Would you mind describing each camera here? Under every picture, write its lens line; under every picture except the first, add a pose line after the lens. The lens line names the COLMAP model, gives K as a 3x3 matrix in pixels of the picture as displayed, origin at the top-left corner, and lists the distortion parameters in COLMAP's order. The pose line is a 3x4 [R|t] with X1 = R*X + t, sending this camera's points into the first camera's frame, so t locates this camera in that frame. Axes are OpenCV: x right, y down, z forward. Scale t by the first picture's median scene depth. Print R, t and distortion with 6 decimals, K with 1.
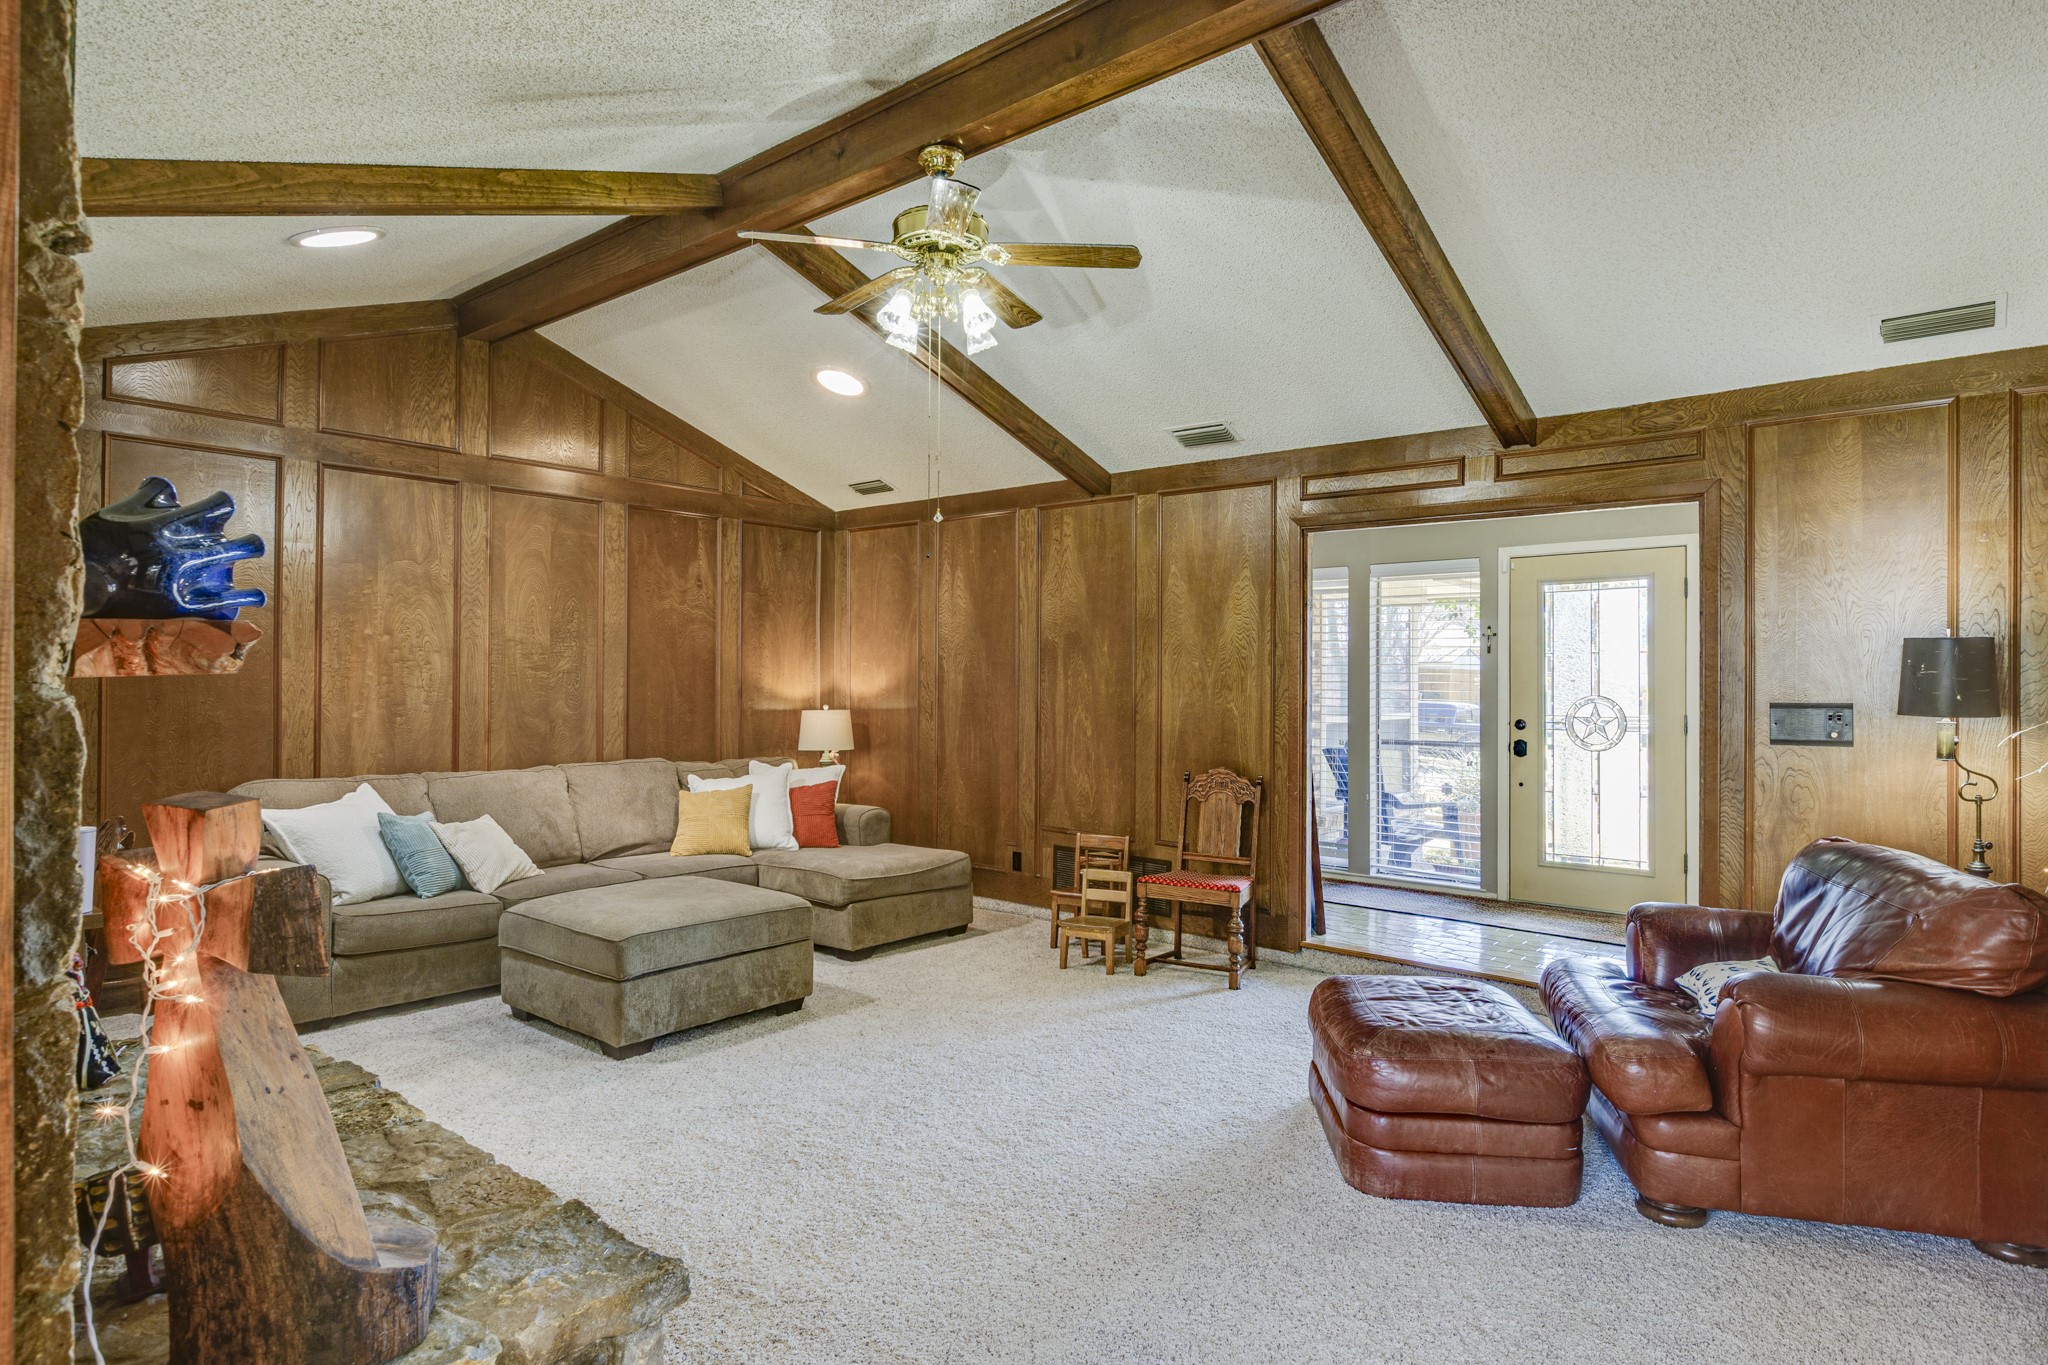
lens RADIAL K [[1116.7, 0, 1030.1], [0, 1116.7, 686.2], [0, 0, 1]] dist [0.004634, 0.000474]
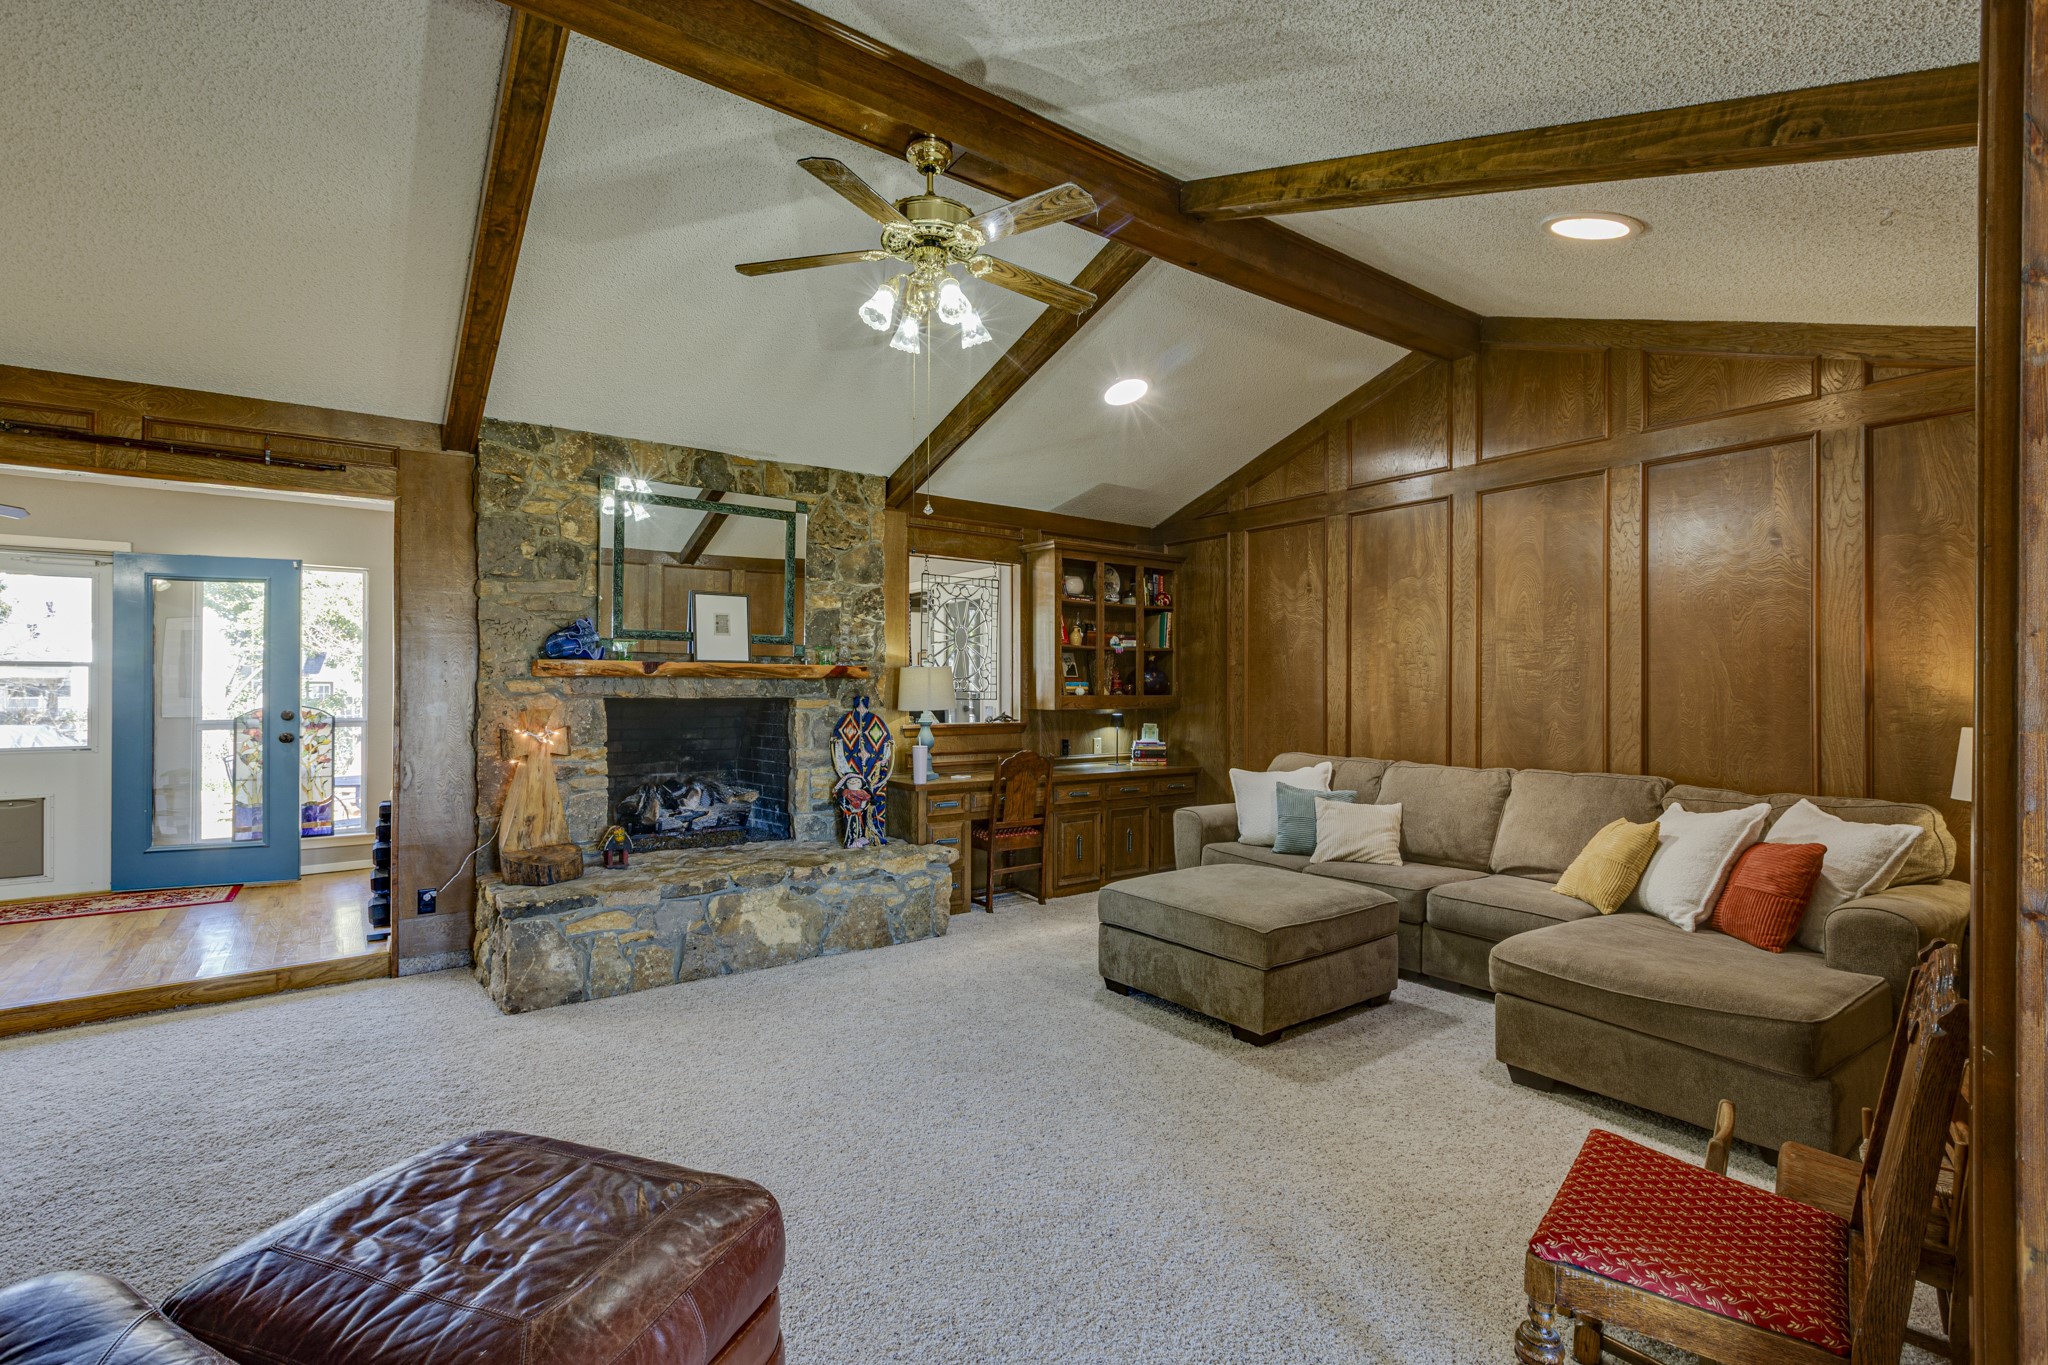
lens RADIAL K [[924.1, 0, 1007.0], [0, 924.1, 679.7], [0, 0, 1]] dist [0.002433, -0.001104]
pose [[-0.232841, -0.012215, -0.972438, 0.459644], [-0.002768, 0.999925, -0.011897, 0.006005], [0.972511, -0.000079, -0.232857, 0.802209]]
